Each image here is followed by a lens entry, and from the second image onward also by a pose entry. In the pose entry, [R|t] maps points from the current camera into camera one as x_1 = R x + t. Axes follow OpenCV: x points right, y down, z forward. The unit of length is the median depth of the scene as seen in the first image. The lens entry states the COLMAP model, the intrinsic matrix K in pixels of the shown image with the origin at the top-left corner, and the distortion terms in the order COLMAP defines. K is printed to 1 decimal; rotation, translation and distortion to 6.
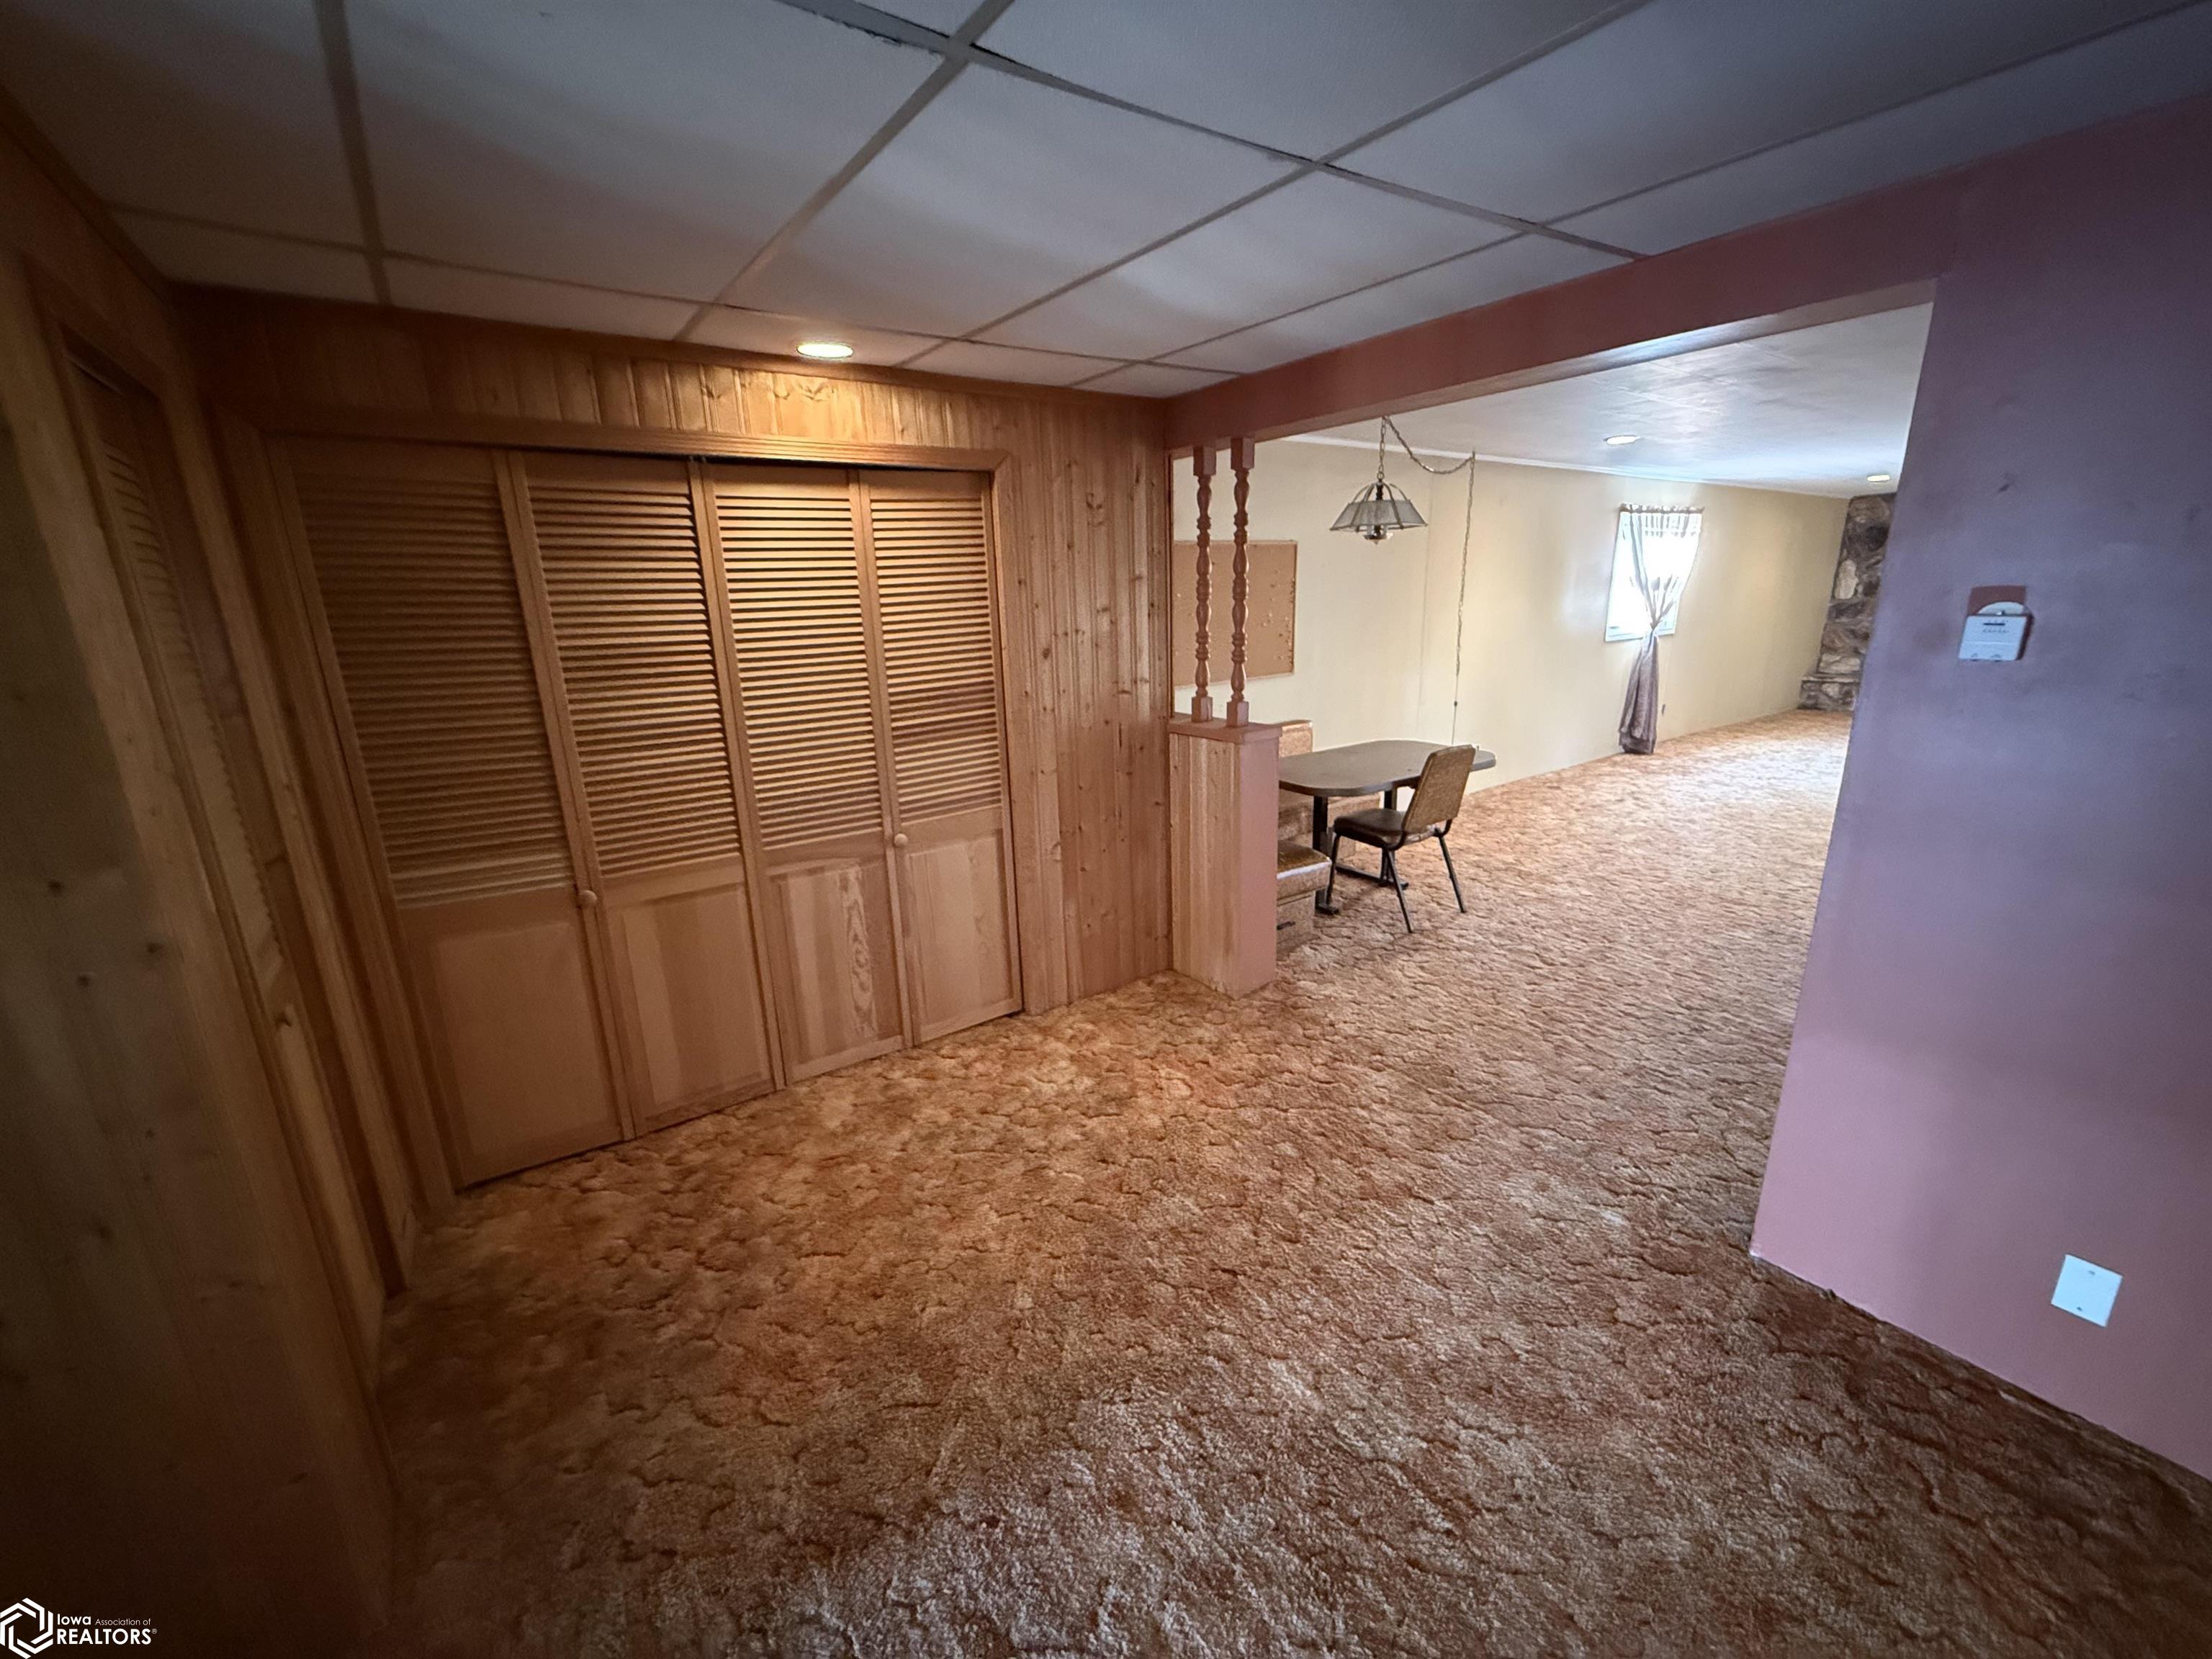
lens RADIAL K [[880.5, 0, 1101.3], [0, 880.5, 830.1], [0, 0, 1]] dist [0.000332, -0.000163]
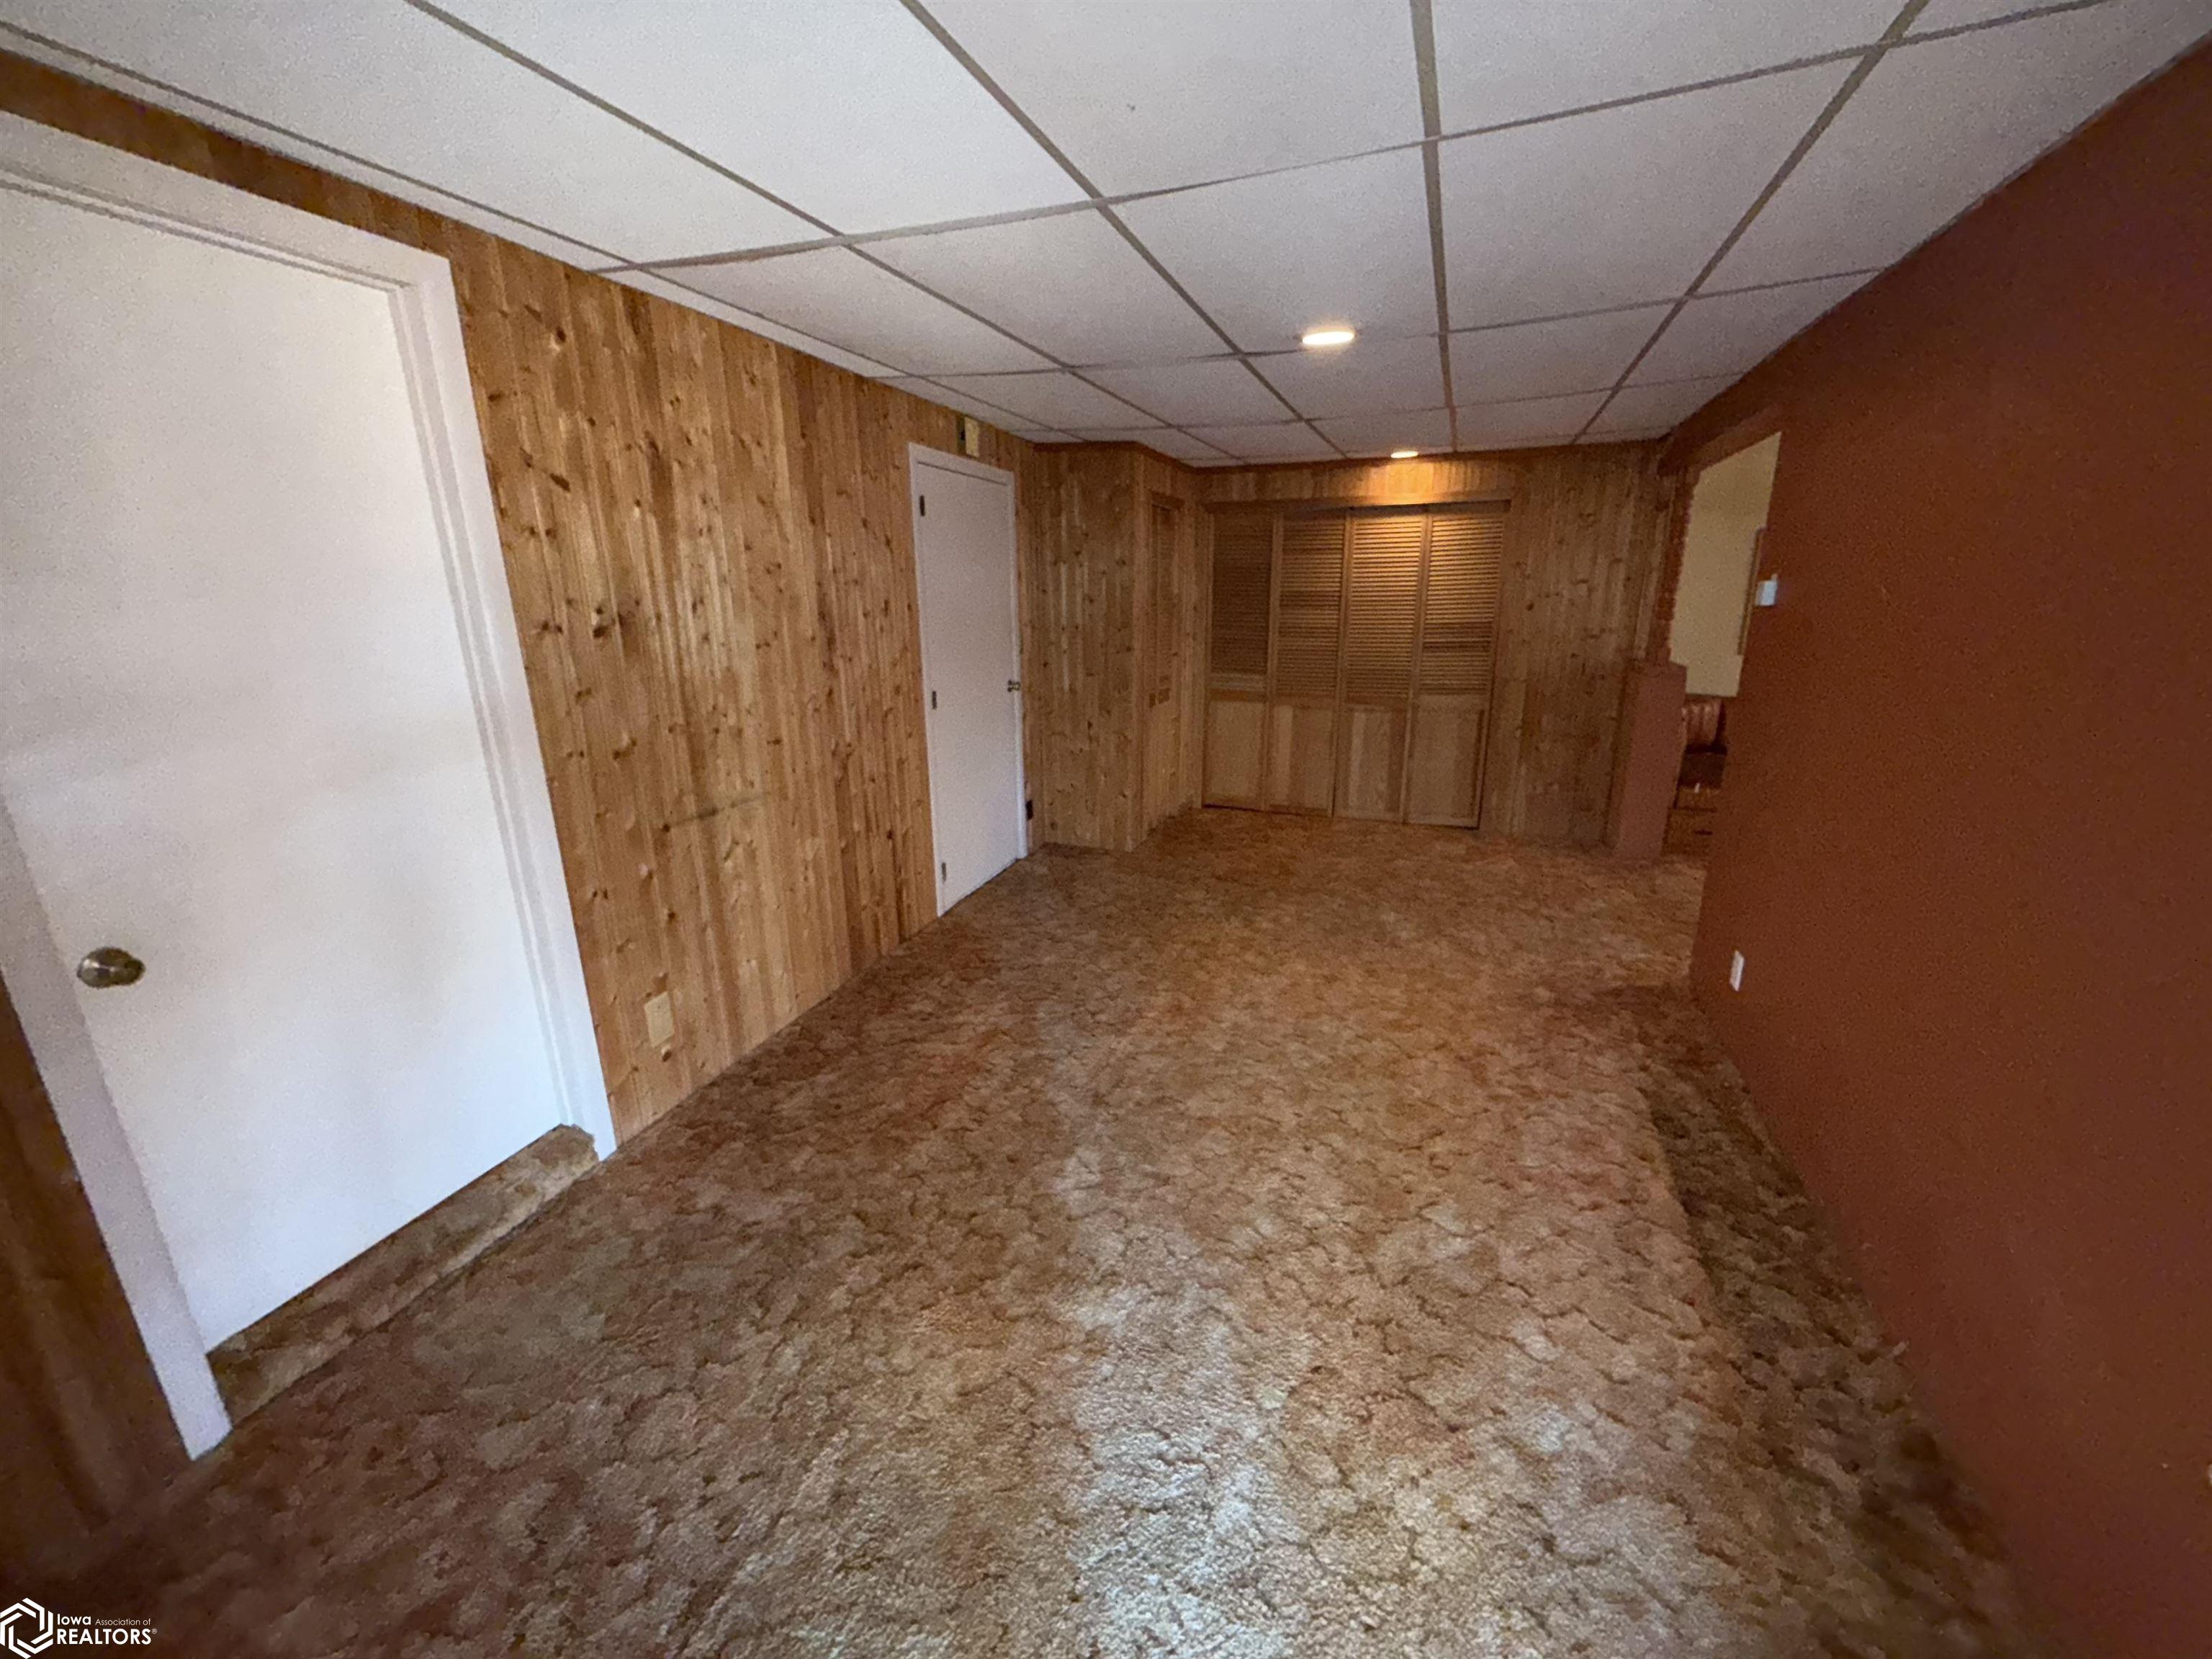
lens RADIAL K [[880.5, 0, 1103.8], [0, 880.5, 832.3], [0, 0, 1]] dist [0.000332, -0.000163]
pose [[0.547131, 0.242692, -0.801092, 0.911411], [-0.228118, 0.964052, 0.136260, 0.160378], [0.805363, 0.108191, 0.582825, -0.547947]]
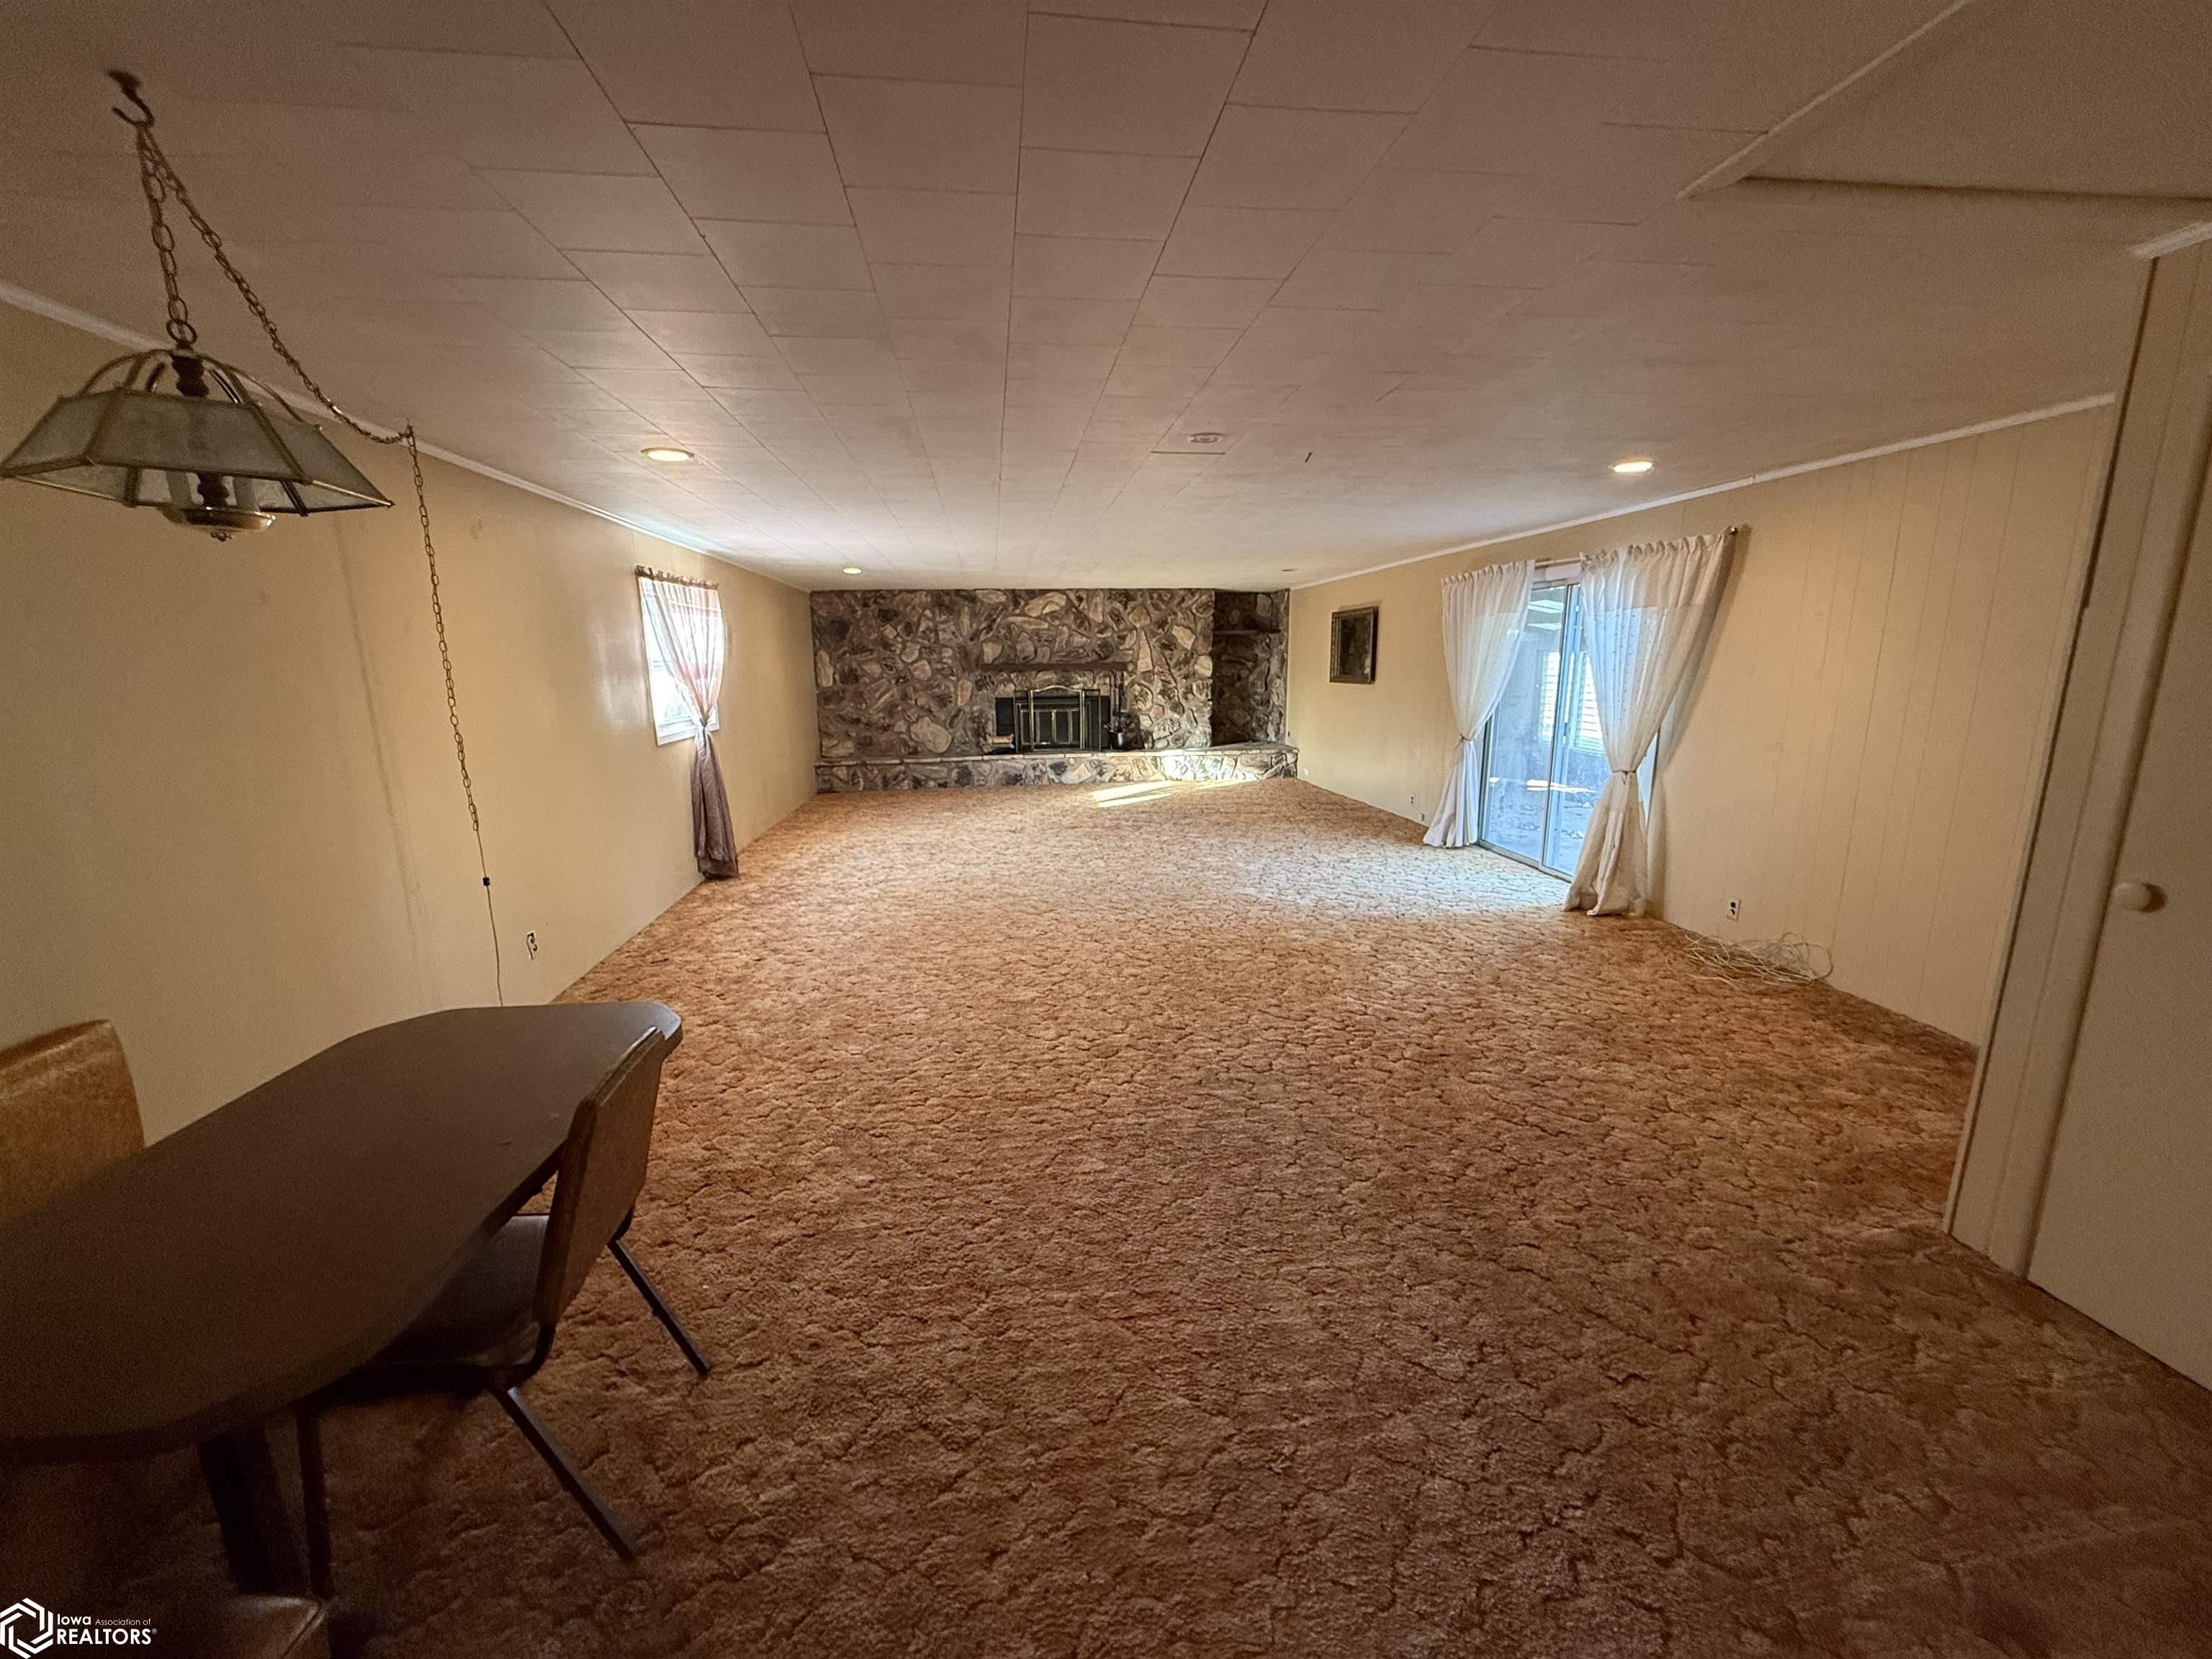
lens RADIAL K [[880.5, 0, 1111.8], [0, 880.5, 833.1], [0, 0, 1]] dist [0.000332, -0.000163]
pose [[0.468678, -0.153445, 0.869940, 0.208470], [0.234159, 0.971150, 0.045144, -0.195330], [-0.851769, 0.182546, 0.491087, 0.725947]]
